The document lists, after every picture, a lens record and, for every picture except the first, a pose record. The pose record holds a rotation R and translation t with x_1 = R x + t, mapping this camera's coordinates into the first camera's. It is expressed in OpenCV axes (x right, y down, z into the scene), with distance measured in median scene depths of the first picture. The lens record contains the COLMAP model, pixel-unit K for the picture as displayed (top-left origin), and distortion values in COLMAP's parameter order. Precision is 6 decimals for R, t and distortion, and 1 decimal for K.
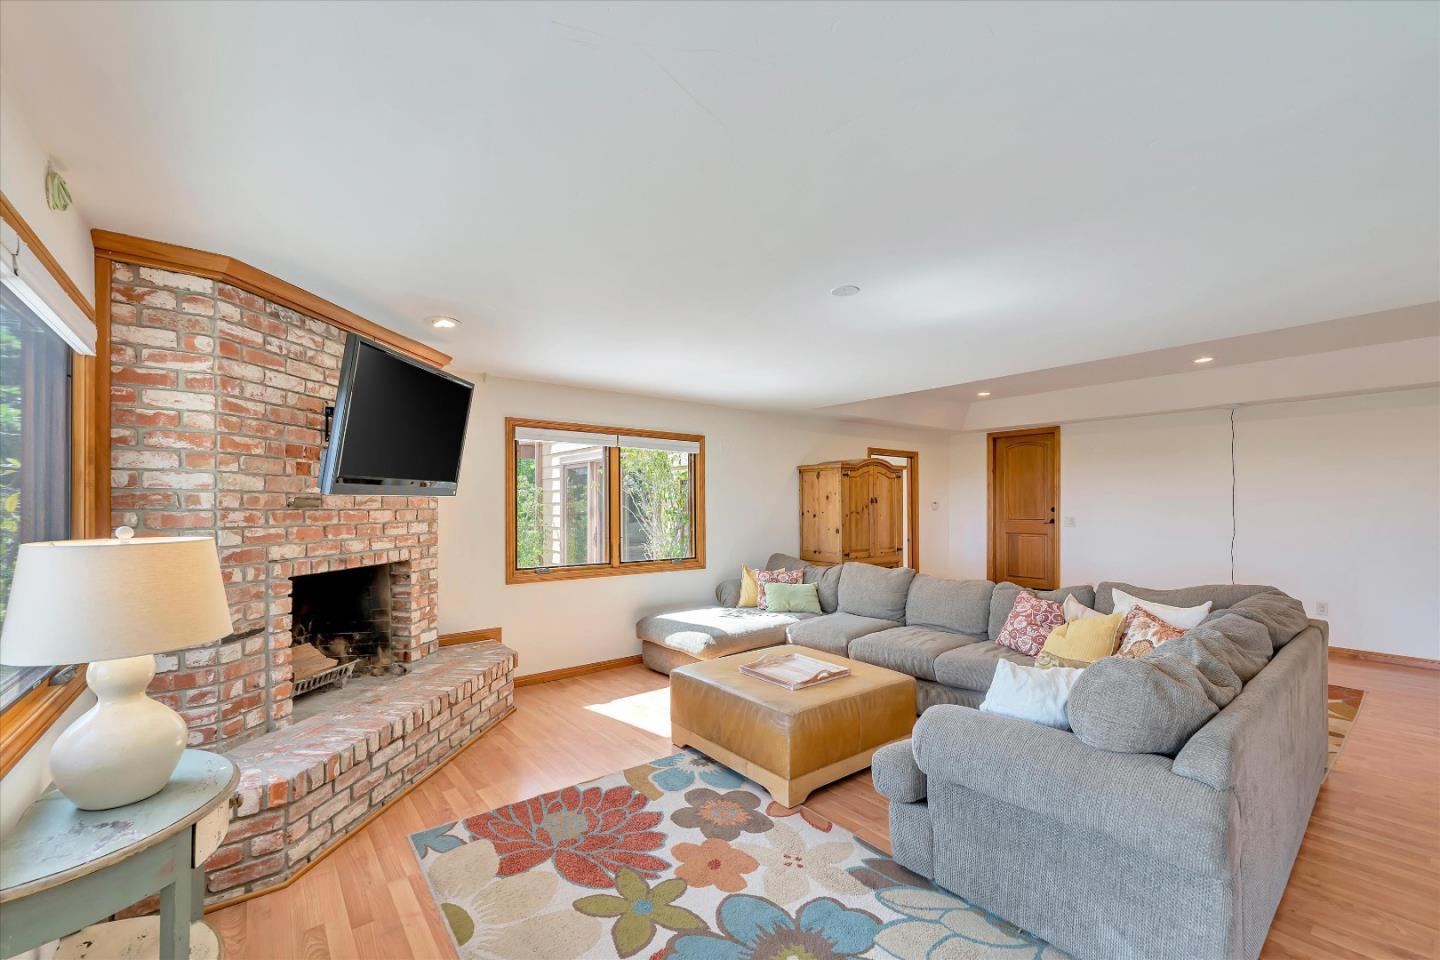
lens RADIAL K [[585.6, 0, 717.4], [0, 585.6, 508.6], [0, 0, 1]] dist [-0.007475, 0.000137]
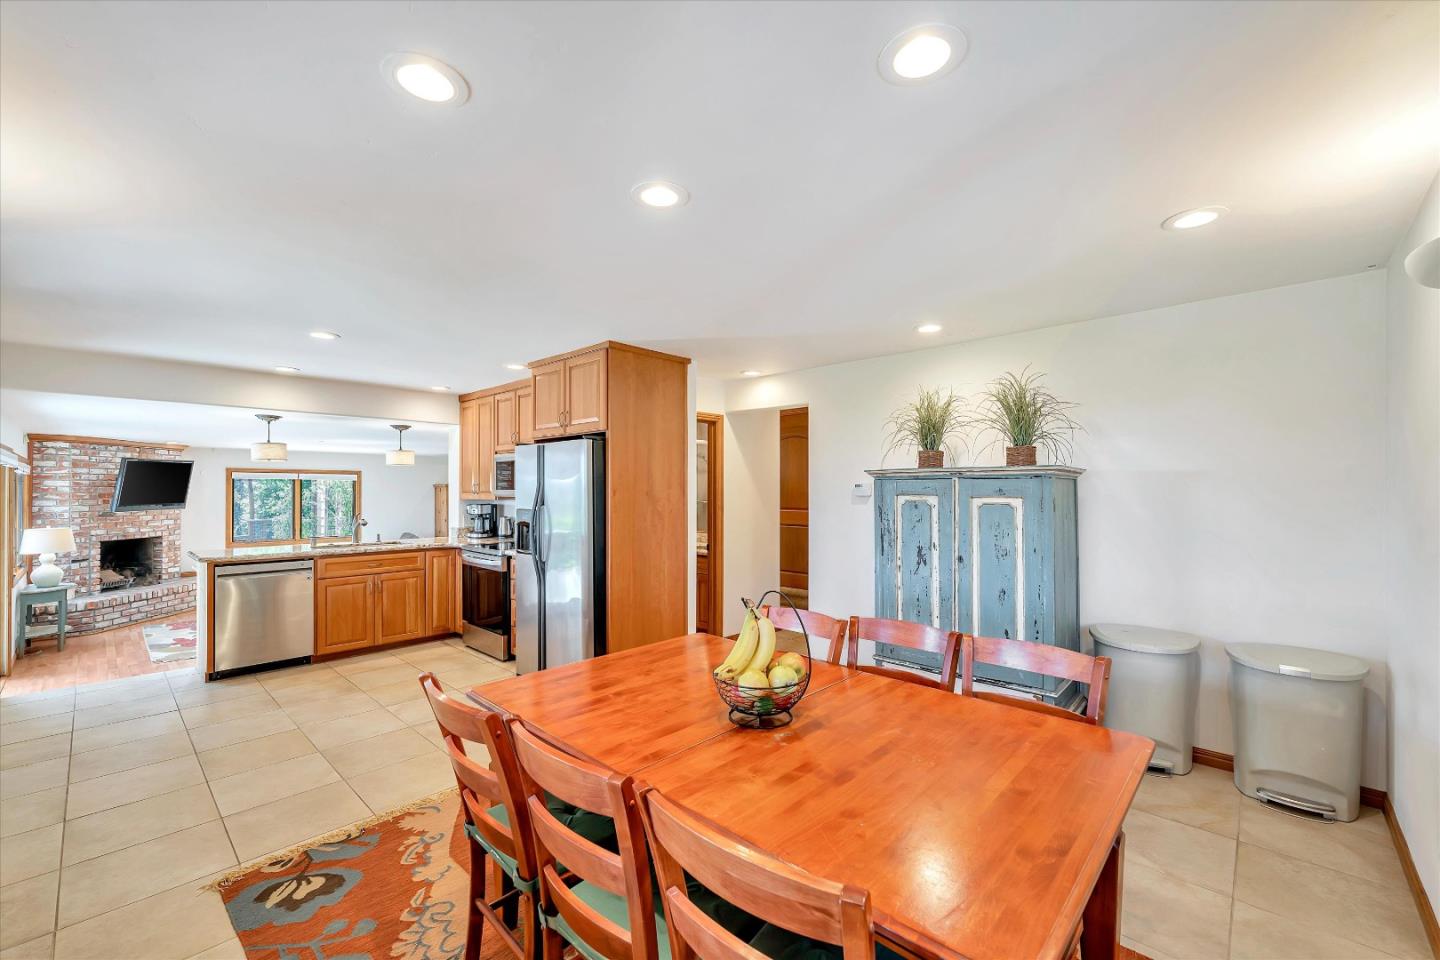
lens RADIAL K [[585.6, 0, 729.6], [0, 585.6, 486.1], [0, 0, 1]] dist [-0.007475, 0.000137]
pose [[0.988033, 0.001355, 0.154234, 1.827270], [0.000051, 0.999958, -0.009117, -0.122247], [-0.154240, 0.009016, 0.987992, -2.223978]]
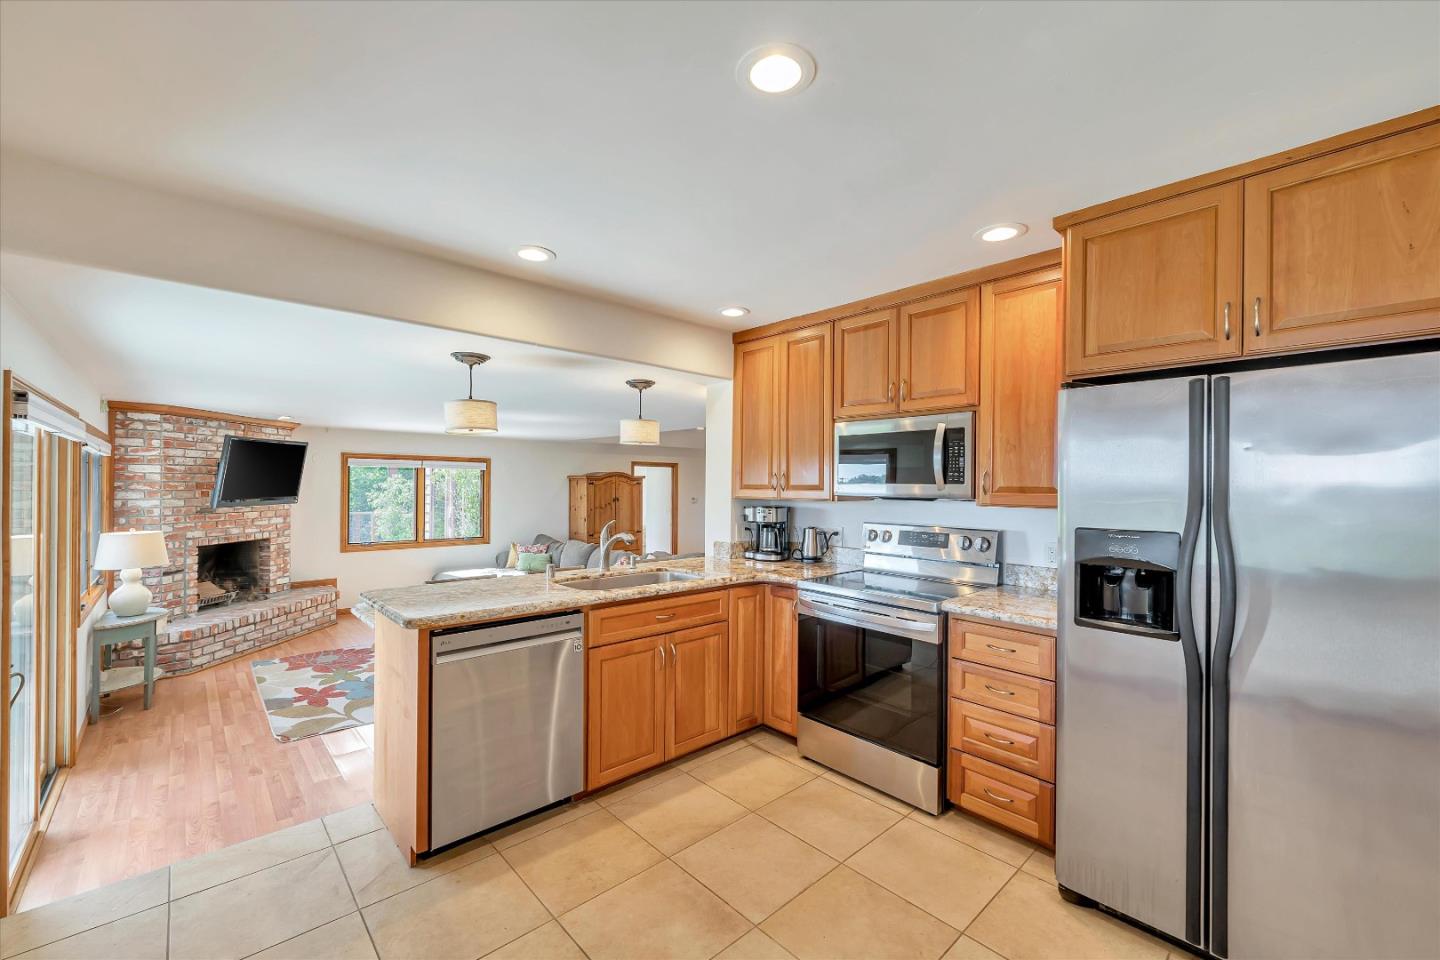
lens RADIAL K [[585.6, 0, 725.3], [0, 585.6, 485.2], [0, 0, 1]] dist [-0.007475, 0.000137]
pose [[0.997148, 0.010252, 0.074776, 1.020316], [-0.010167, 0.999947, -0.001515, -0.120609], [-0.074787, 0.000751, 0.997199, -1.251281]]
